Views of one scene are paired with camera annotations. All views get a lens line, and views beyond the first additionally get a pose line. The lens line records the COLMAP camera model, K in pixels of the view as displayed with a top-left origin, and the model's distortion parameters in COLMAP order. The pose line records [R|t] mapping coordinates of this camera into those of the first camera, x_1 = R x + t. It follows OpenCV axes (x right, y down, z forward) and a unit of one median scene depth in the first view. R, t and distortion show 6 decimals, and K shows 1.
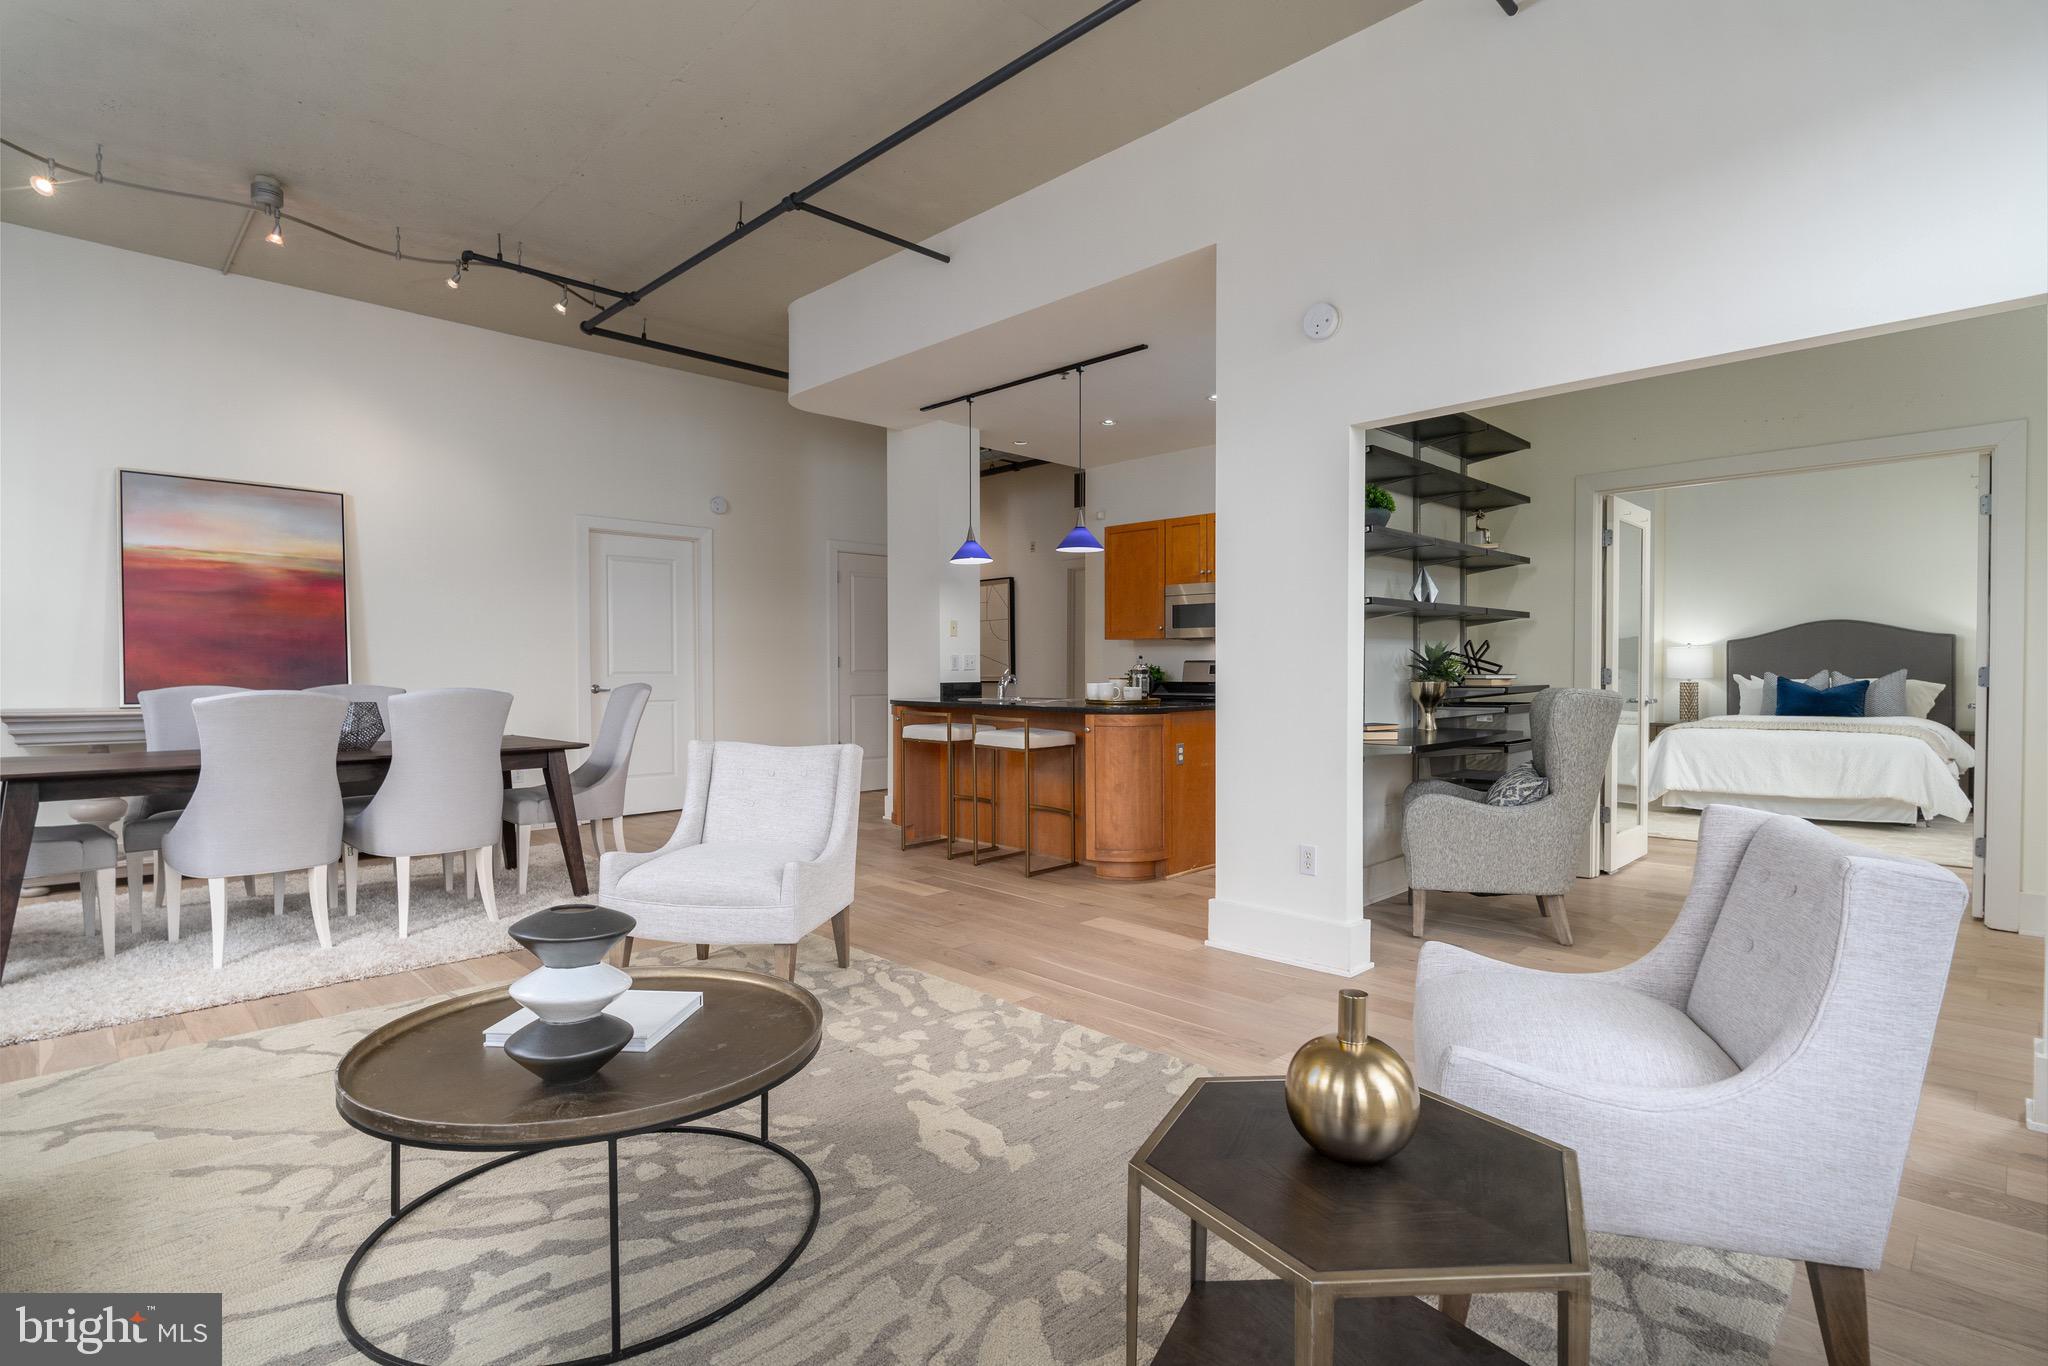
lens RADIAL K [[989.8, 0, 1011.5], [0, 989.8, 677.0], [0, 0, 1]] dist [-0.000905, -0.000148]
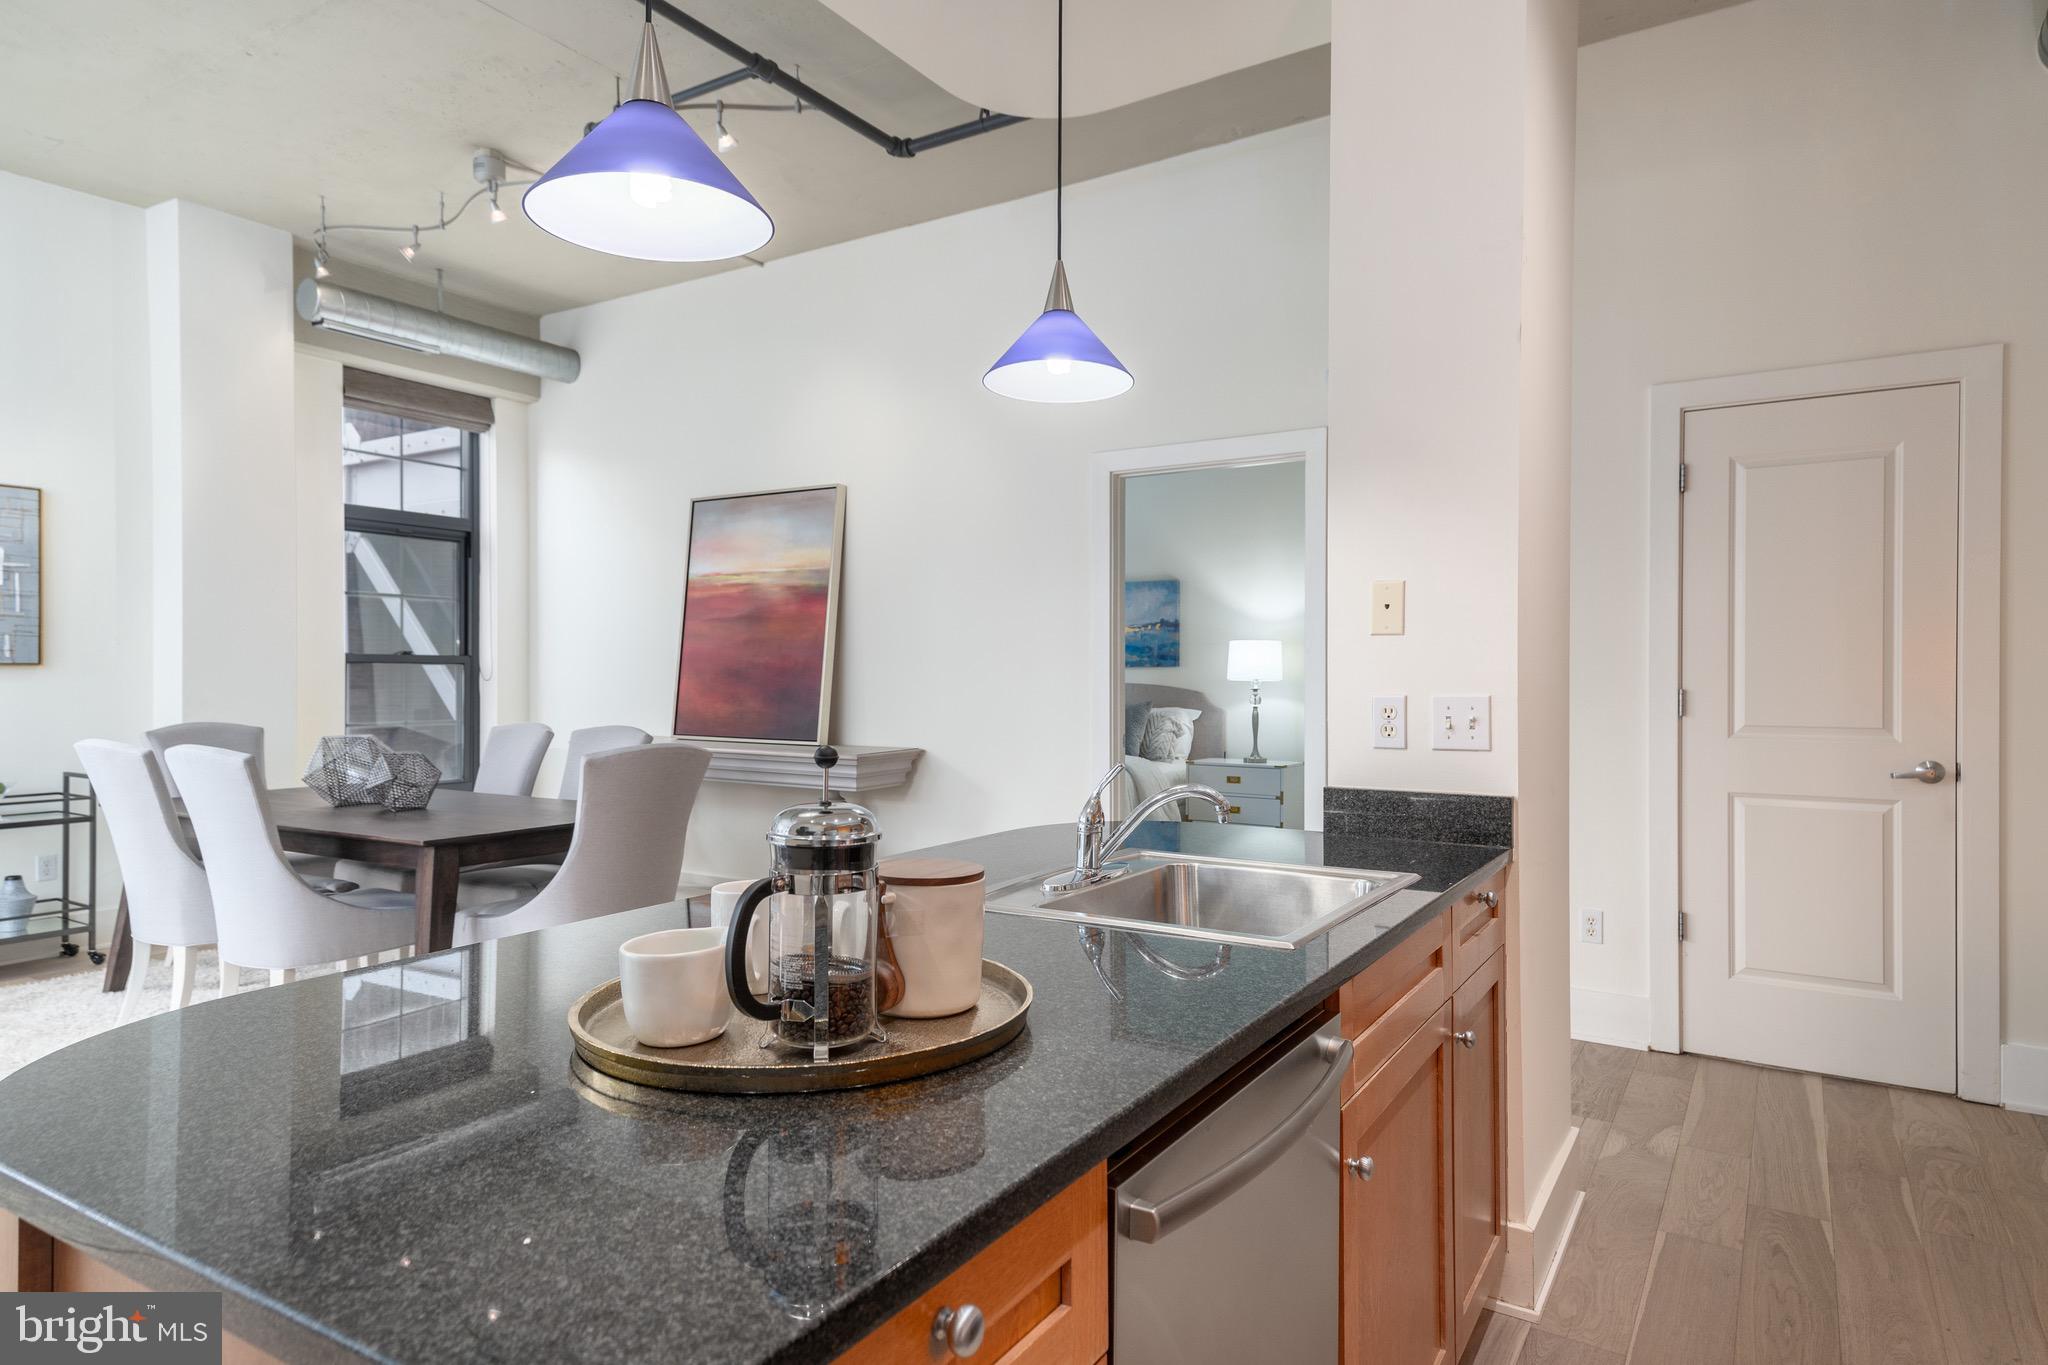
lens RADIAL K [[1170.6, 0, 1024.0], [0, 1170.6, 682.5], [0, 0, 1]] dist [0.016114, -0.000245]
pose [[0.224092, 0.005977, -0.974550, 0.301179], [-0.014048, 0.999897, 0.002903, -0.030796], [0.974467, 0.013040, 0.224153, 0.973903]]
